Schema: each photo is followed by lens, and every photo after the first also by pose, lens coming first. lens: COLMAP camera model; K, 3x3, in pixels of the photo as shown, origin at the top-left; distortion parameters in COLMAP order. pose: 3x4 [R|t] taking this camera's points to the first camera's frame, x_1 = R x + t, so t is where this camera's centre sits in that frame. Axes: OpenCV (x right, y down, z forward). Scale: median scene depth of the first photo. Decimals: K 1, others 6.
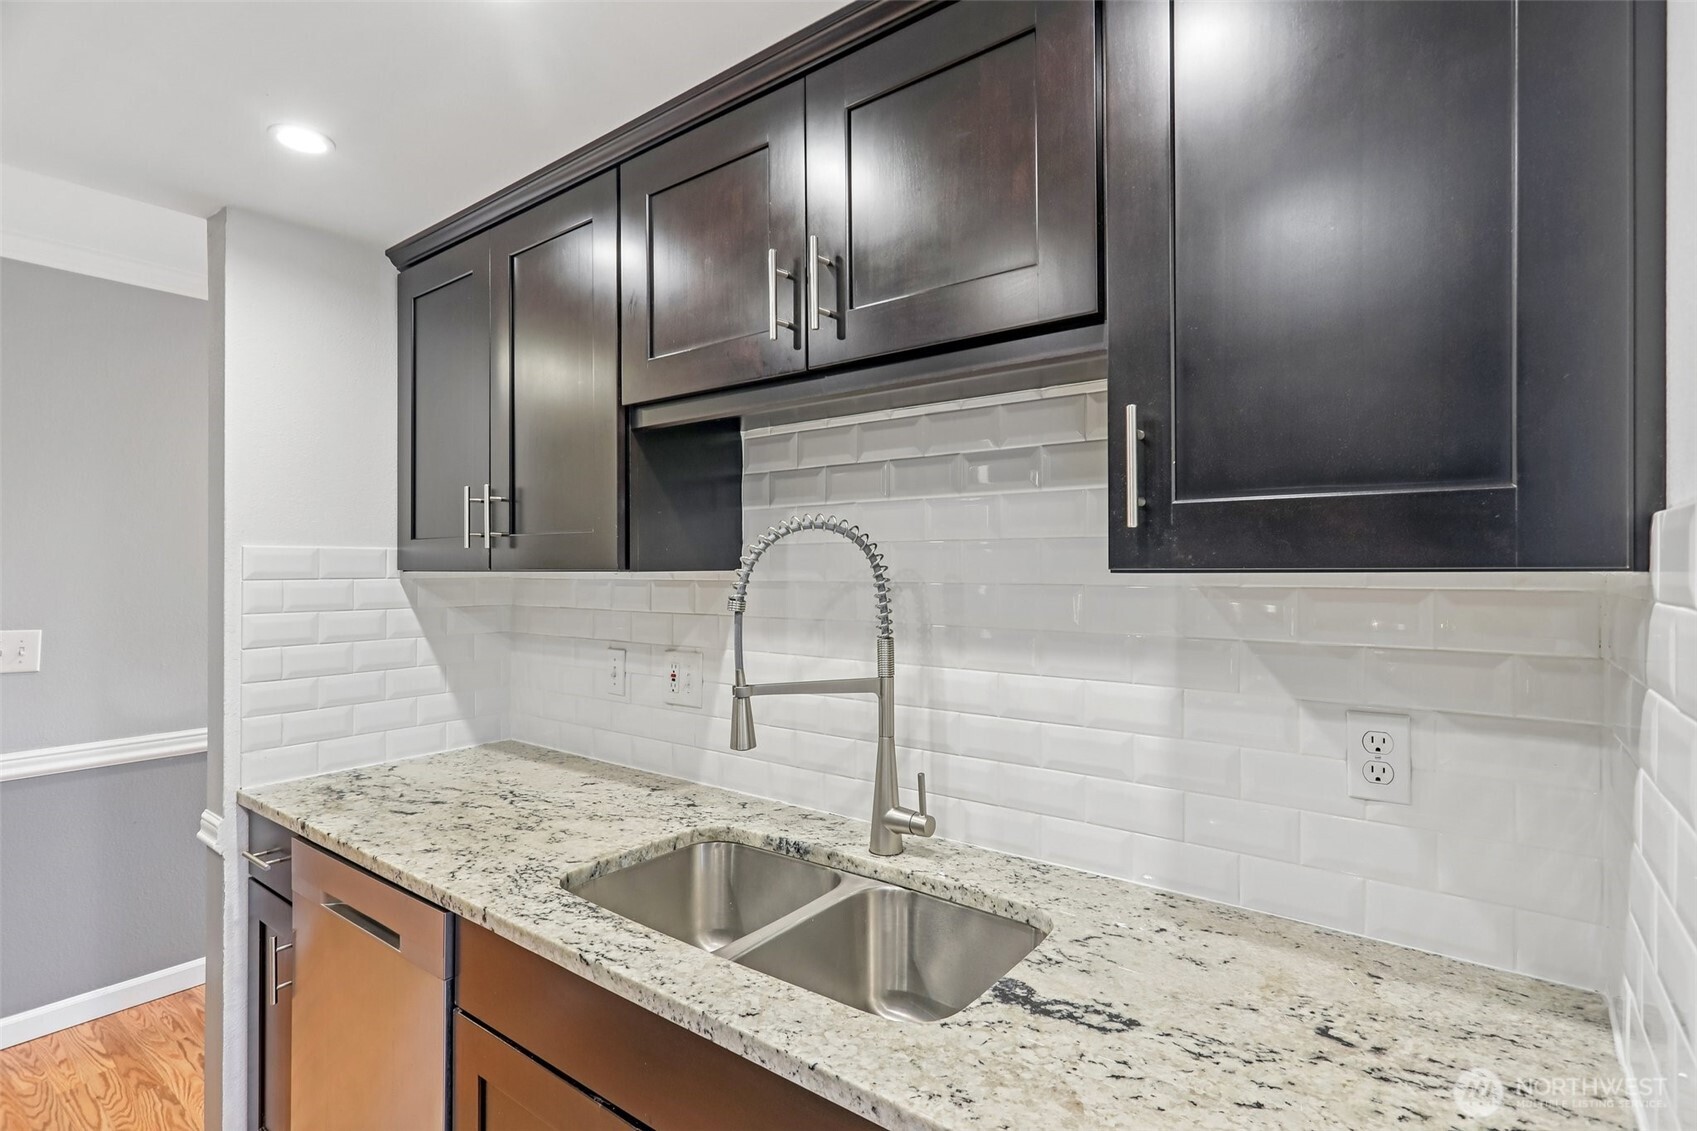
lens RADIAL K [[815.9, 0, 850.6], [0, 815.9, 567.7], [0, 0, 1]] dist [0.001772, 0.000747]
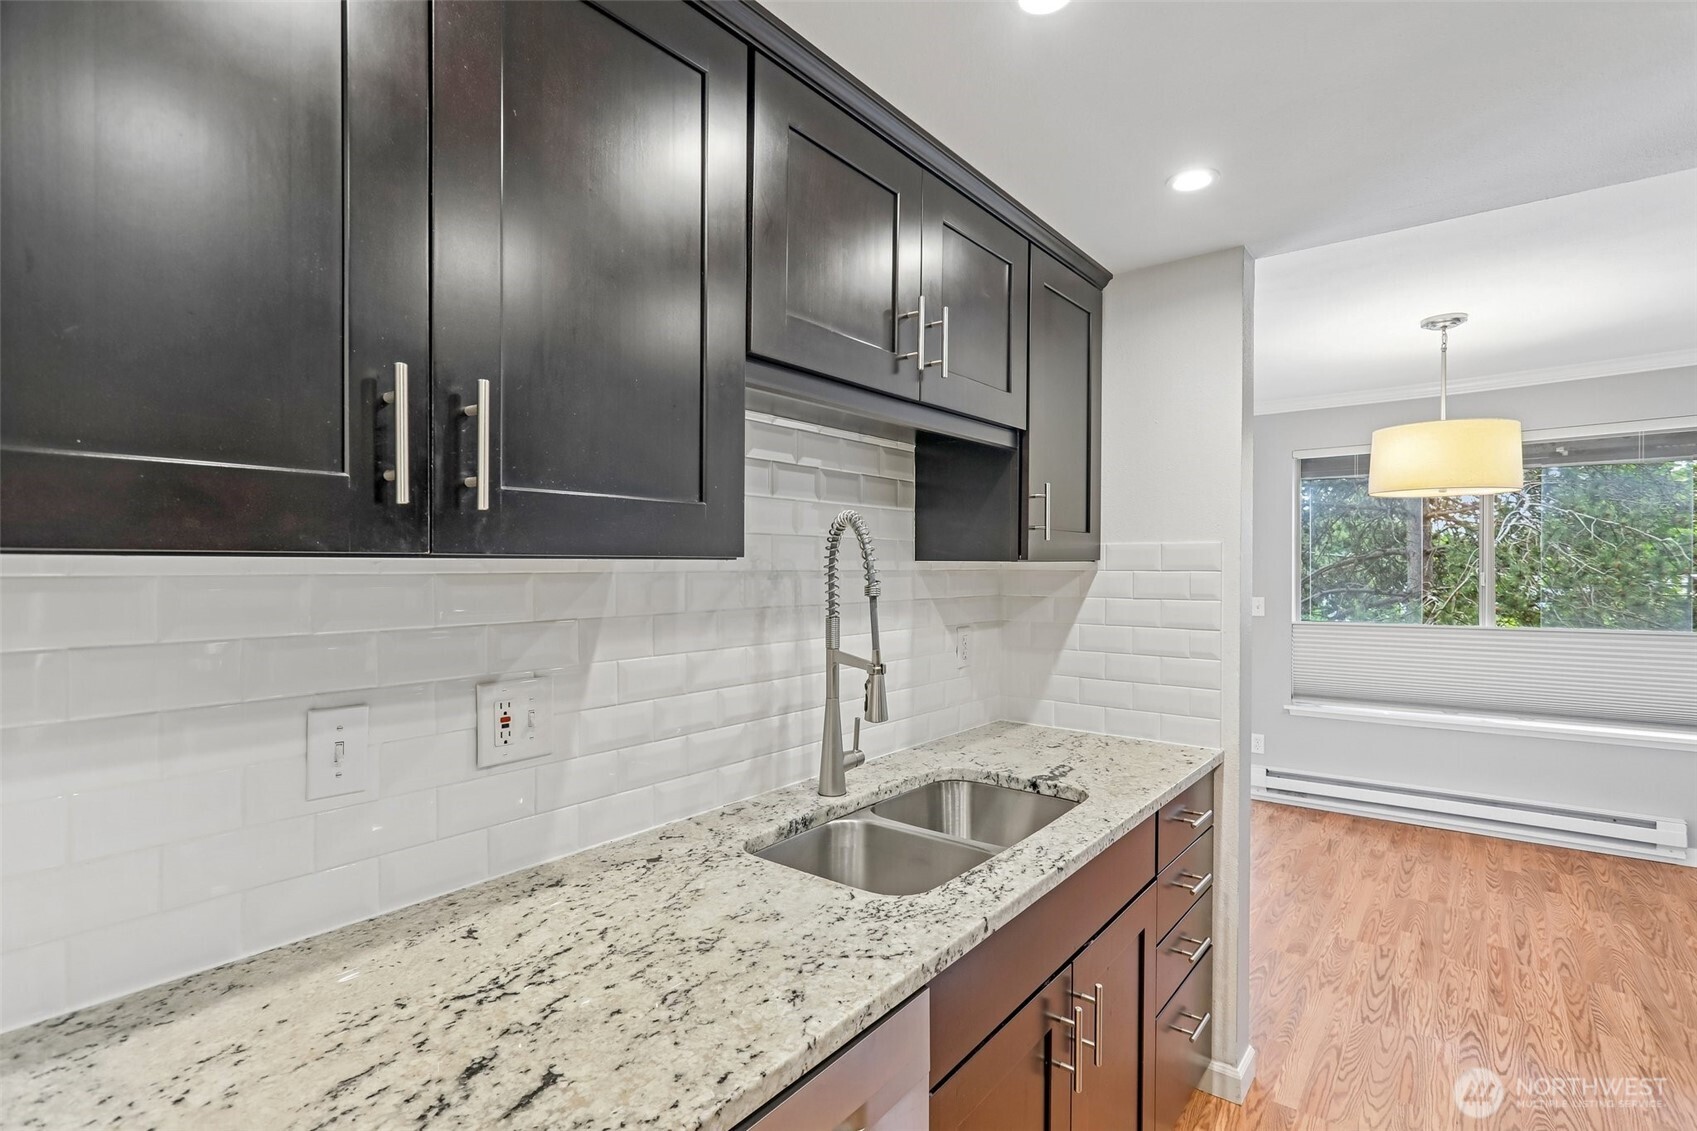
lens RADIAL K [[815.9, 0, 850.6], [0, 815.9, 567.7], [0, 0, 1]] dist [0.001772, 0.000747]
pose [[0.007230, -0.000470, 0.999974, -1.113171], [-0.005909, 0.999982, 0.000512, 0.011383], [-0.999956, -0.005913, 0.007228, 0.922717]]
